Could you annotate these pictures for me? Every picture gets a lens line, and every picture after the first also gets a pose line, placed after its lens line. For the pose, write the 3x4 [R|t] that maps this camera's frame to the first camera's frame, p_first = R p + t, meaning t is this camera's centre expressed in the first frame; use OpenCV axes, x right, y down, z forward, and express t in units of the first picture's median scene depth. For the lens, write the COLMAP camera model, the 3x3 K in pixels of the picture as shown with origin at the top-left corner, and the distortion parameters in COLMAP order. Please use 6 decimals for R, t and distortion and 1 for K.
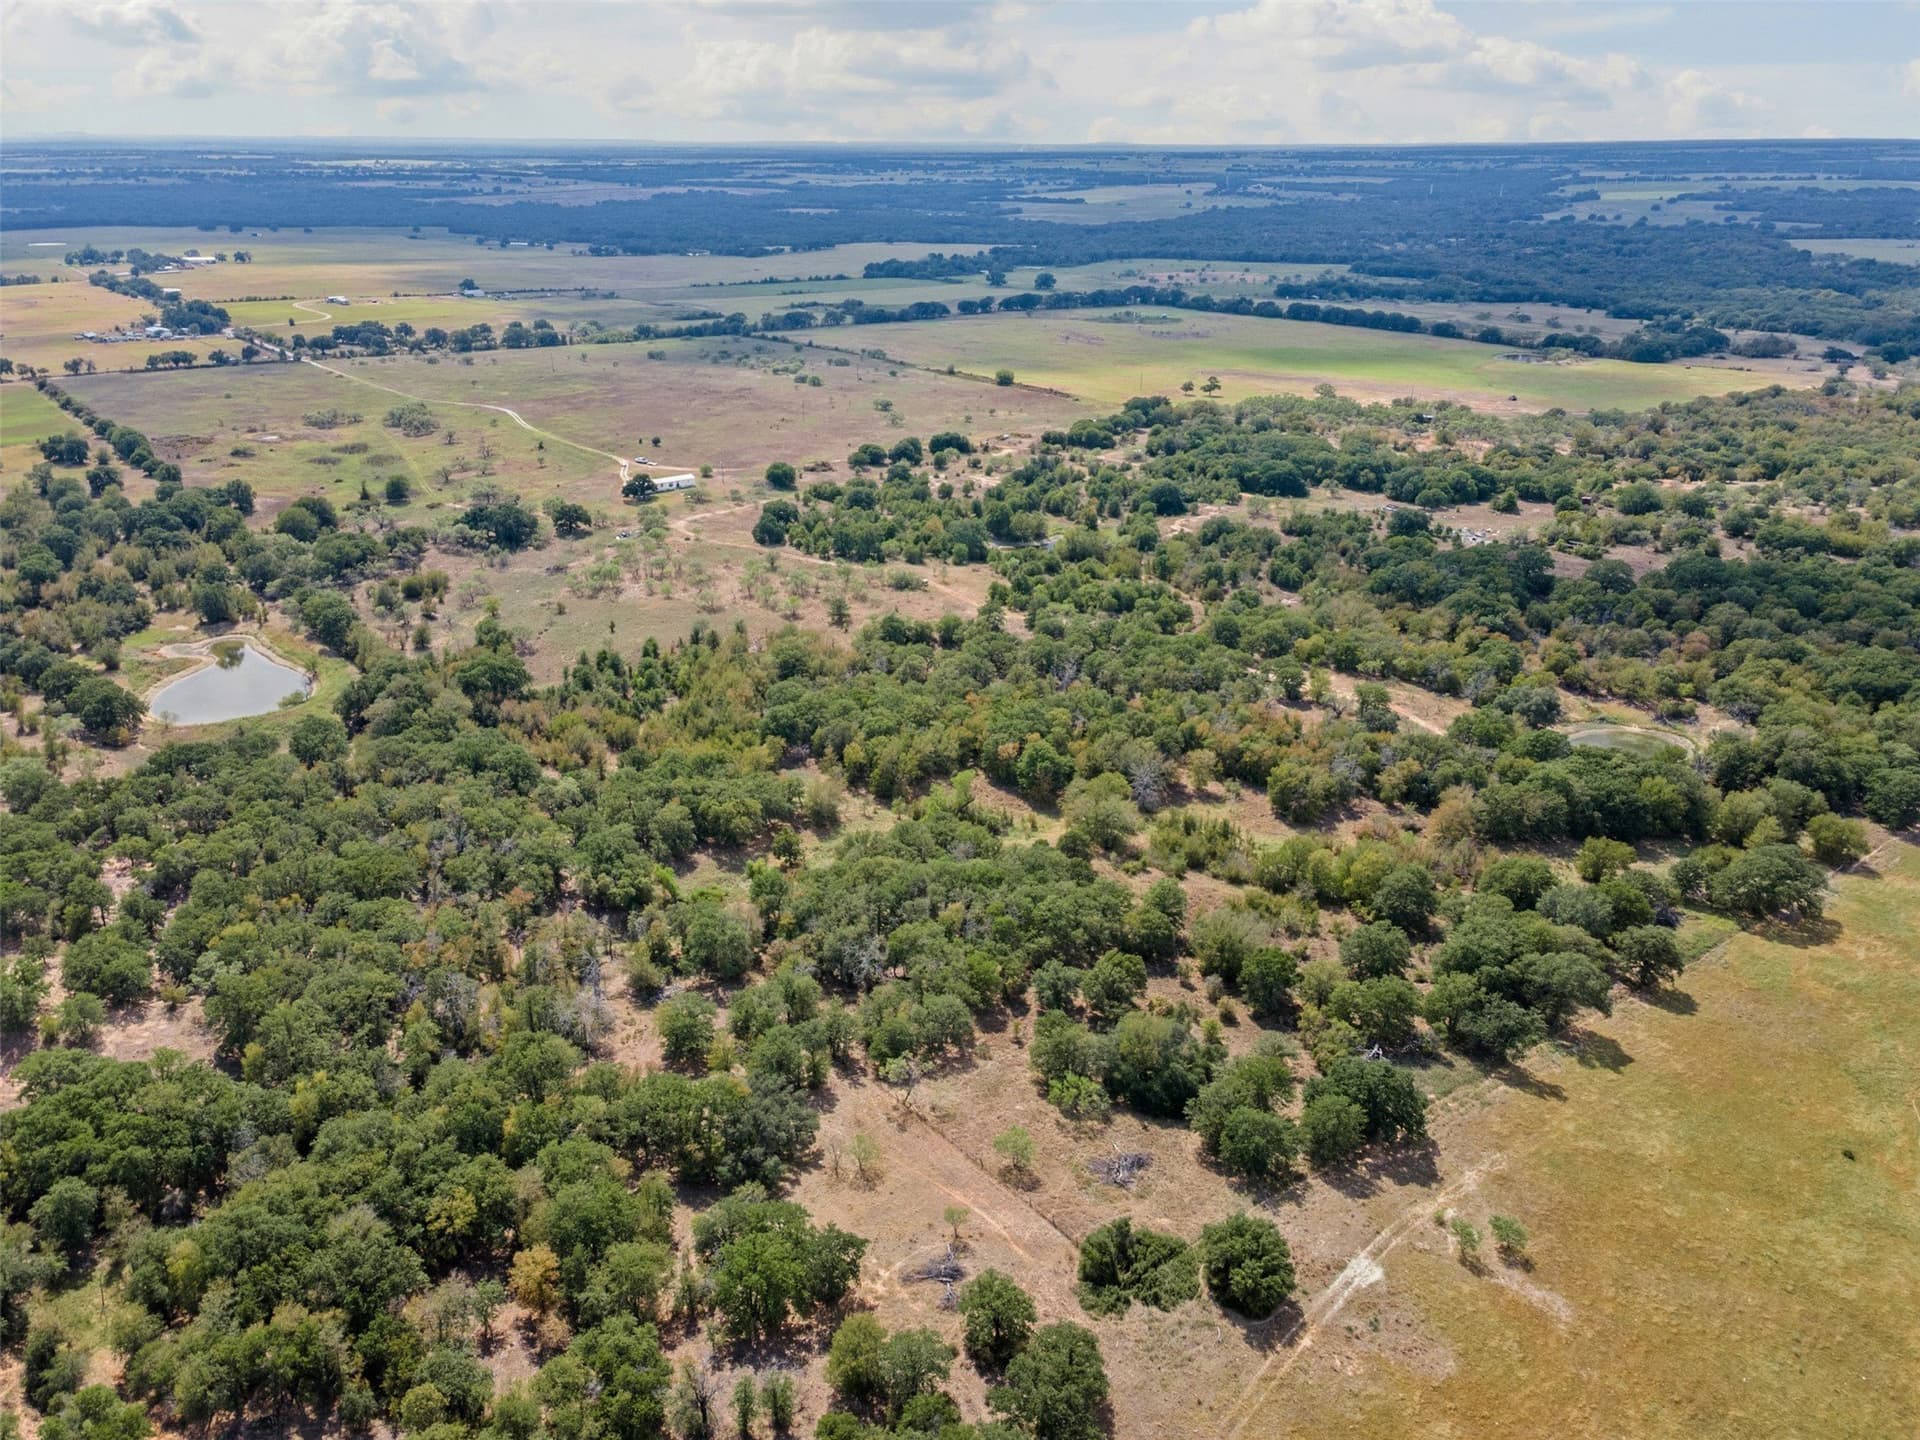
lens RADIAL K [[1426.2, 0, 960.0], [0, 1426.2, 720.0], [0, 0, 1]] dist [0.014859, 0.043279]
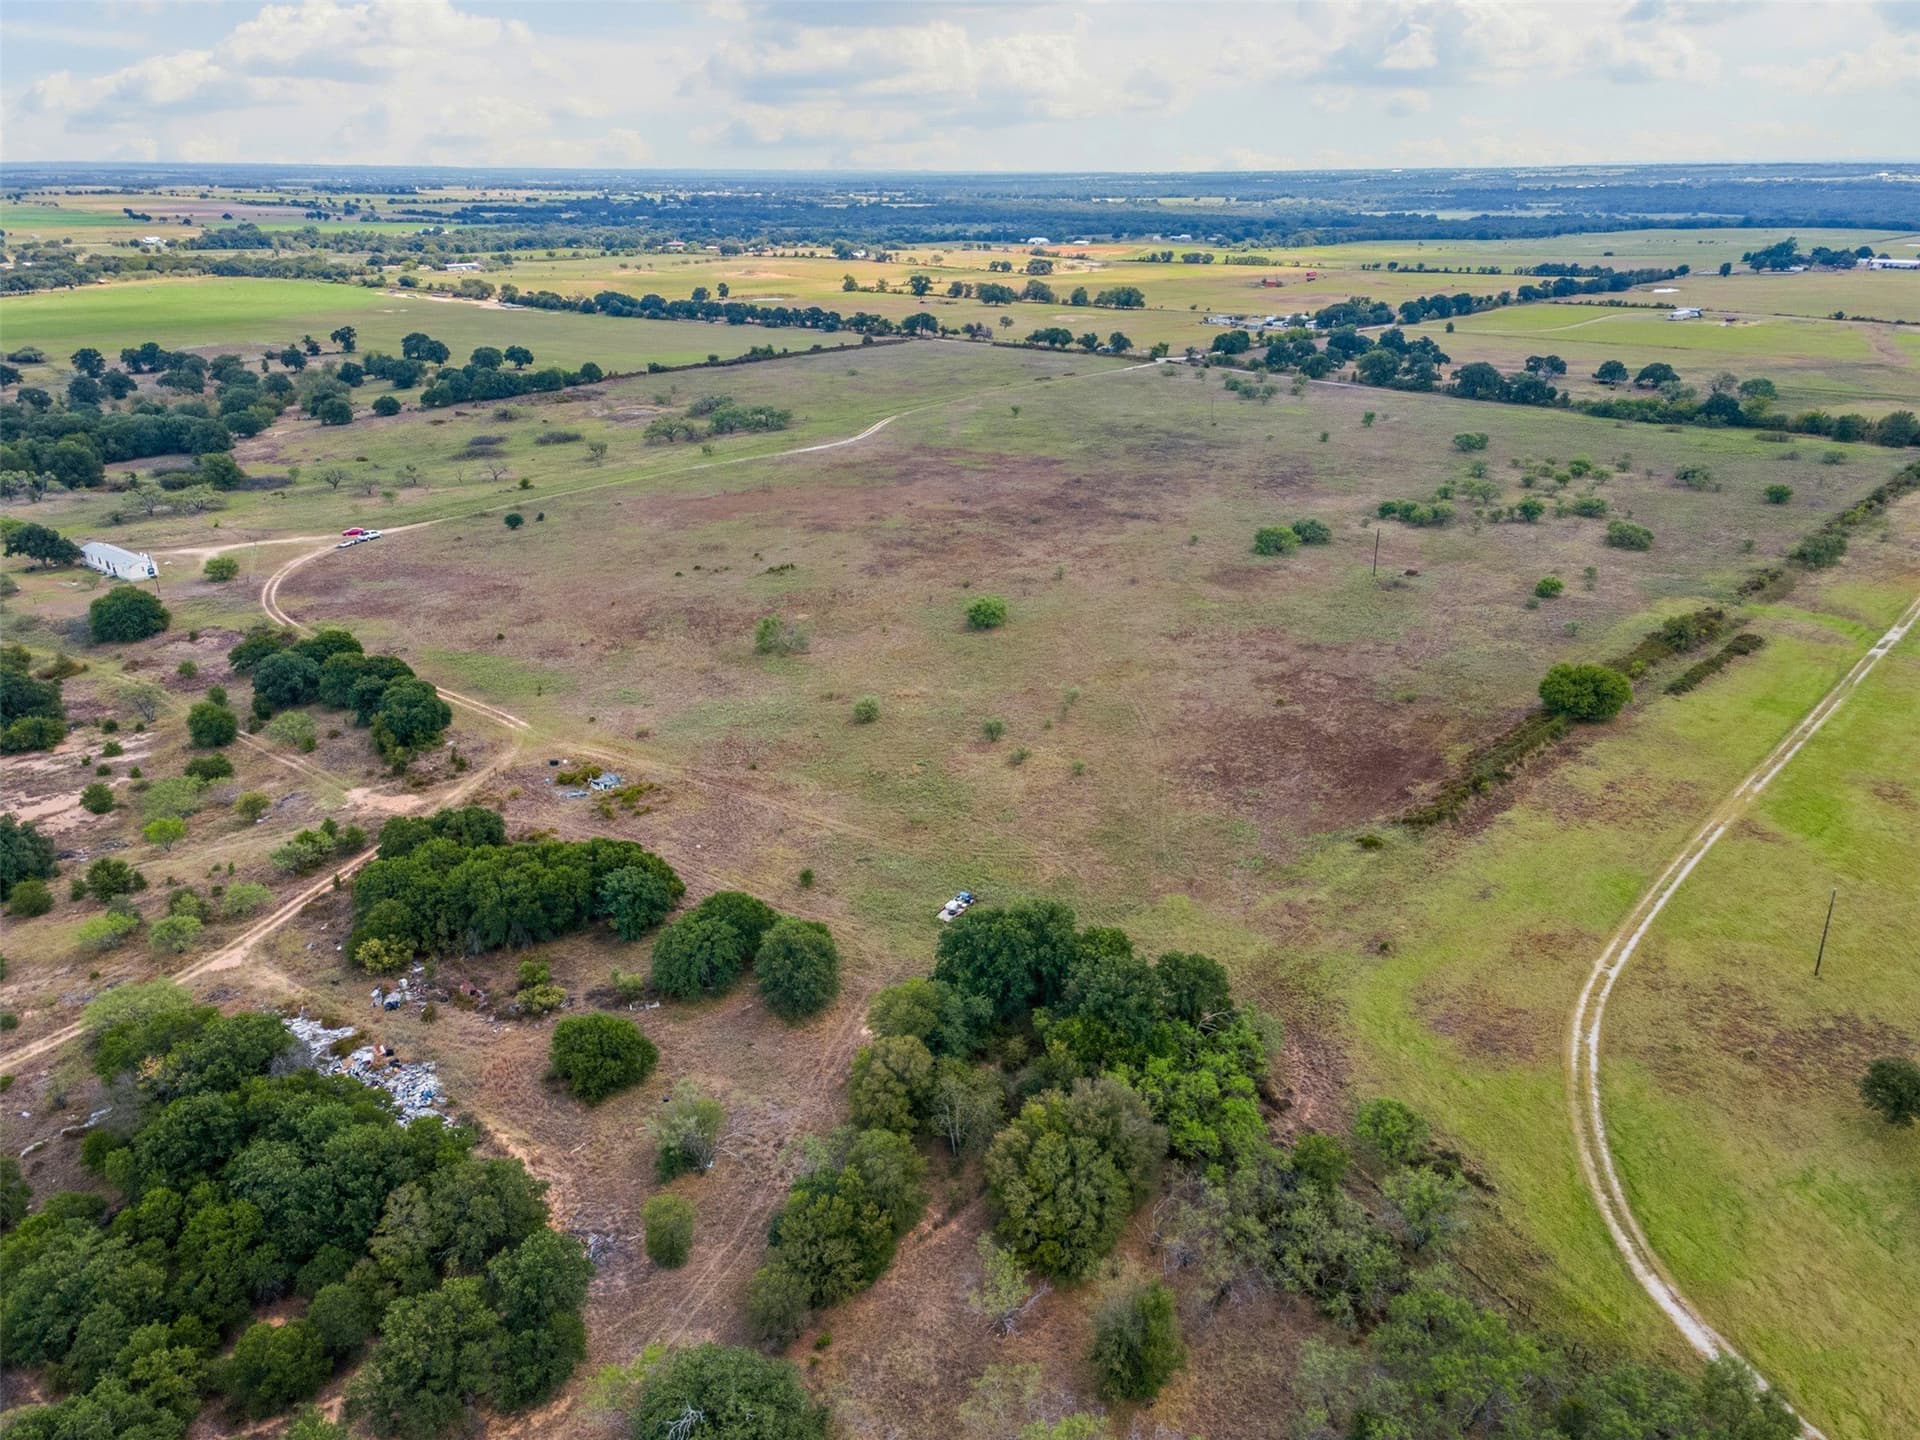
lens RADIAL K [[1416.2, 0, 960.0], [0, 1416.2, 720.0], [0, 0, 1]] dist [0.000459, 0.073873]
pose [[0.177631, 0.357035, -0.917046, 0.315729], [-0.366231, 0.888915, 0.275144, -0.315424], [0.913412, 0.286977, 0.288656, 0.952090]]
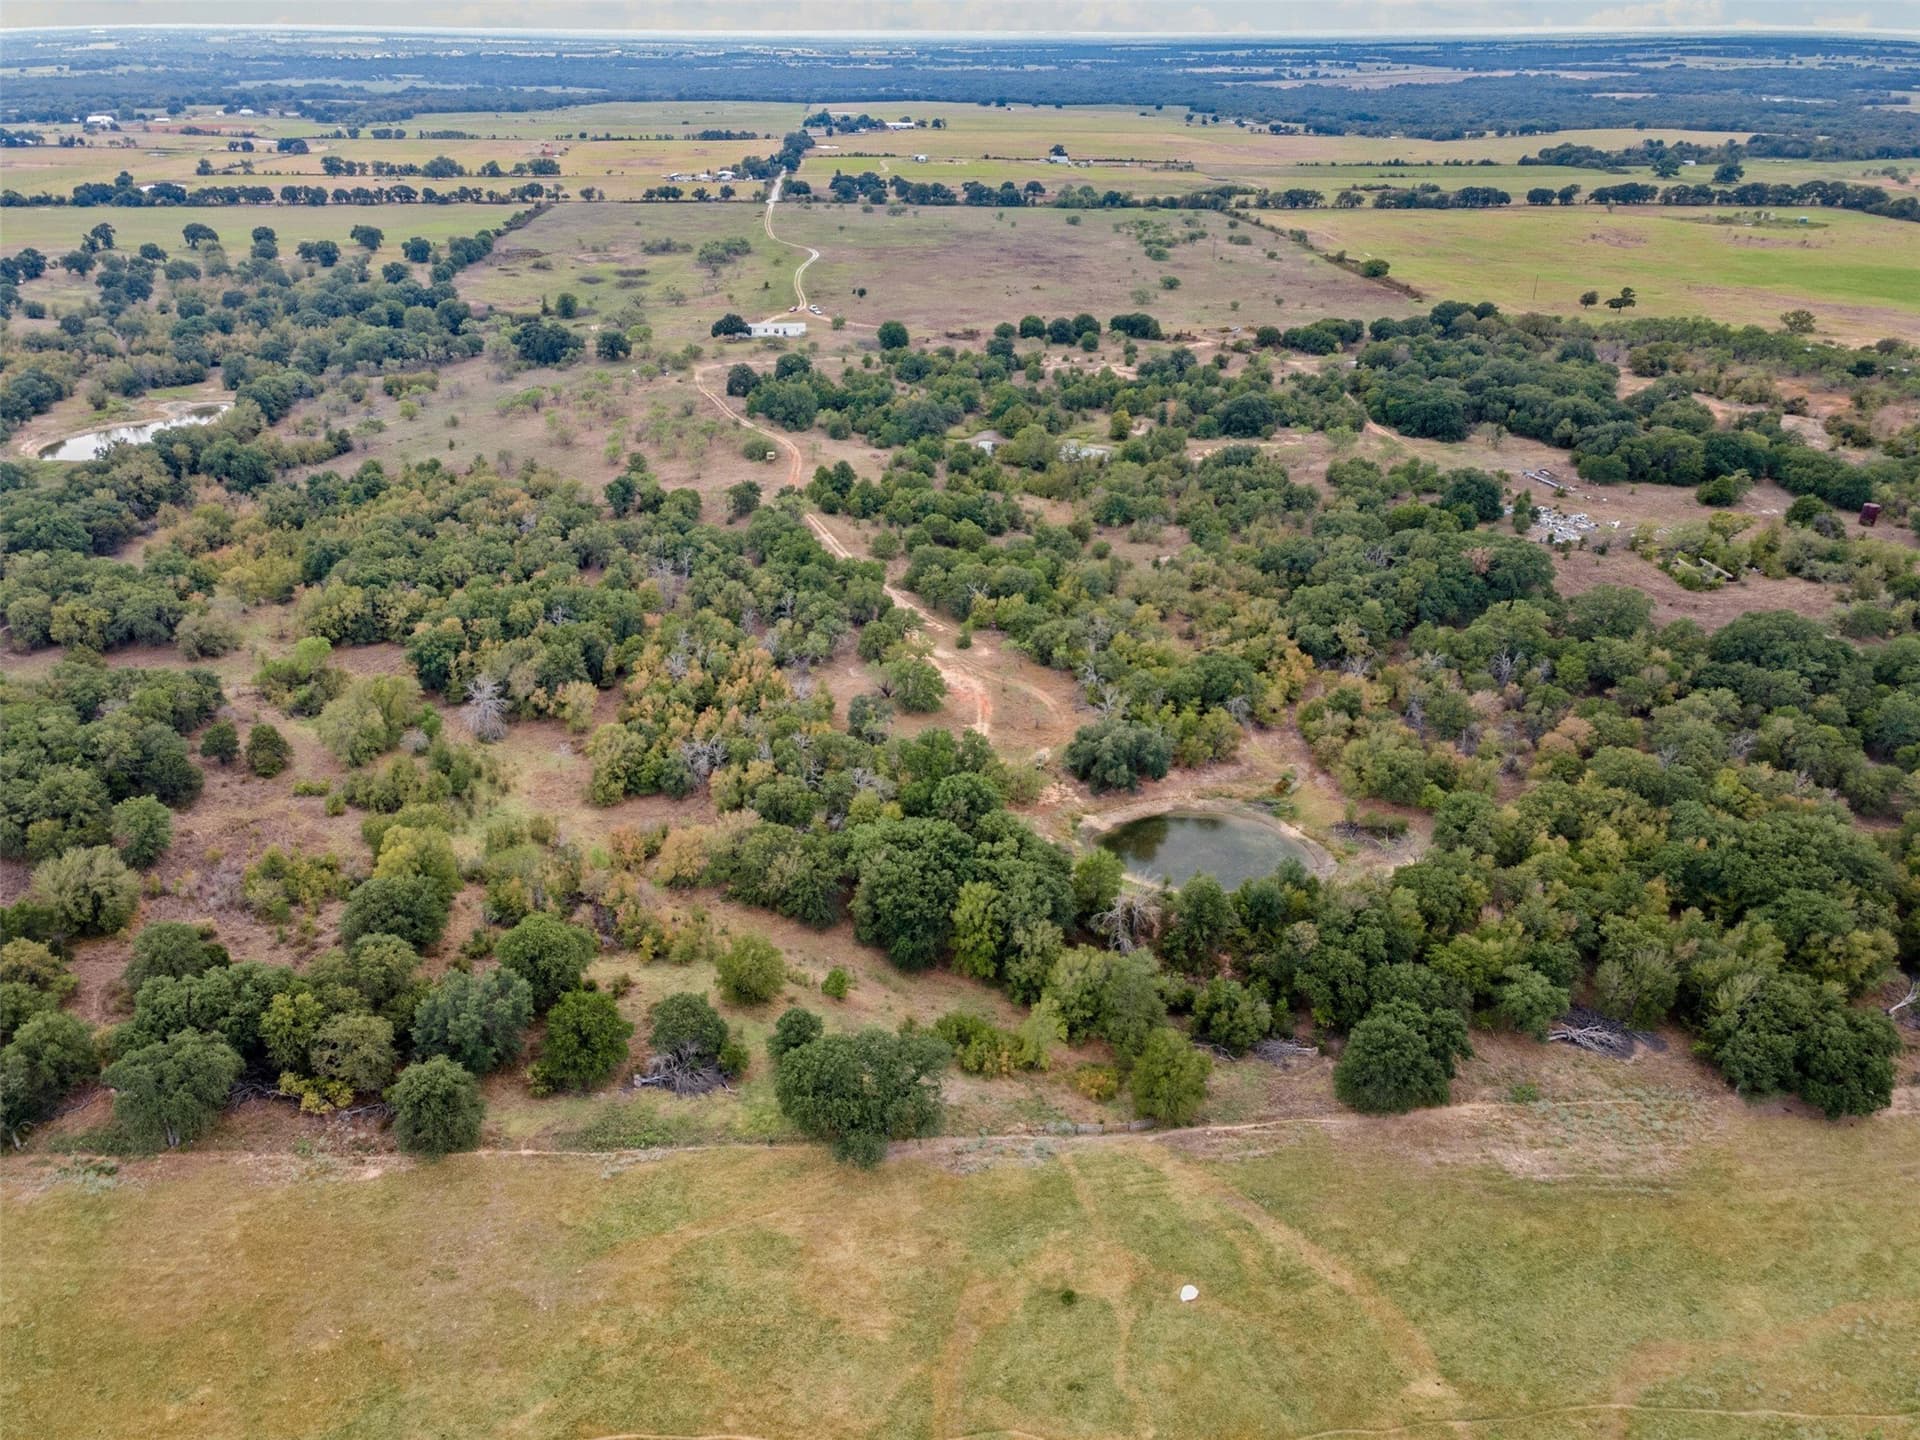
lens RADIAL K [[1398.2, 0, 960.0], [0, 1398.2, 720.0], [0, 0, 1]] dist [0.006108, 0.065024]
pose [[0.834633, 0.244886, -0.493374, 0.345125], [-0.210216, 0.969551, 0.125616, -0.047016], [0.509113, -0.001128, 0.860699, 0.217010]]
